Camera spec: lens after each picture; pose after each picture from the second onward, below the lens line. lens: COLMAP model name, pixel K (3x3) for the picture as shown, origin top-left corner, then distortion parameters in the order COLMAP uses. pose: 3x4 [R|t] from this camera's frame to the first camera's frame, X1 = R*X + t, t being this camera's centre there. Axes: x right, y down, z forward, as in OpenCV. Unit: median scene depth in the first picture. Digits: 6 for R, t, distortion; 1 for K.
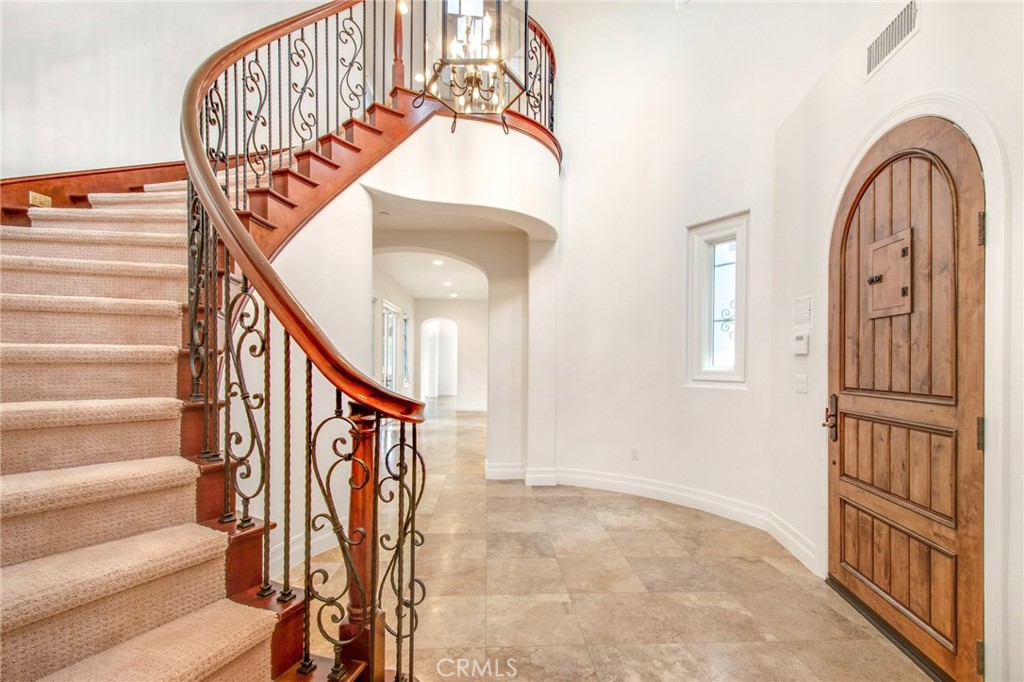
lens RADIAL K [[454.8, 0, 513.7], [0, 454.8, 363.2], [0, 0, 1]] dist [0.011429, -0.000350]
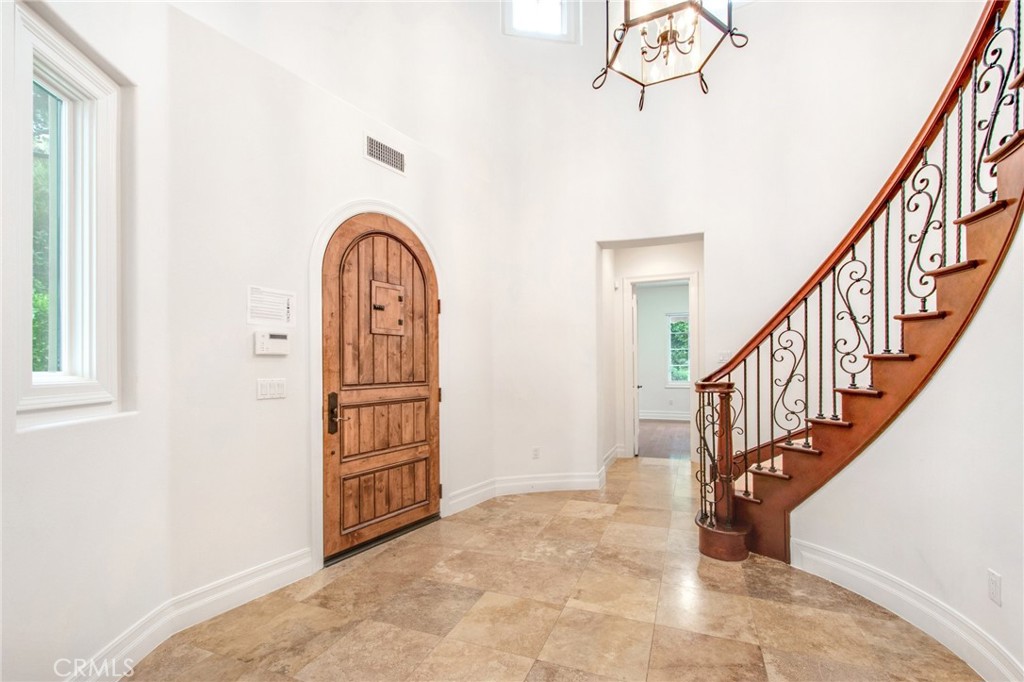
lens RADIAL K [[454.8, 0, 513.7], [0, 454.8, 363.2], [0, 0, 1]] dist [0.011429, -0.000350]
pose [[-0.909069, -0.001033, 0.416645, -0.210355], [-0.001627, 0.999998, -0.001071, -0.004237], [-0.416643, -0.001652, -0.909069, 2.225903]]
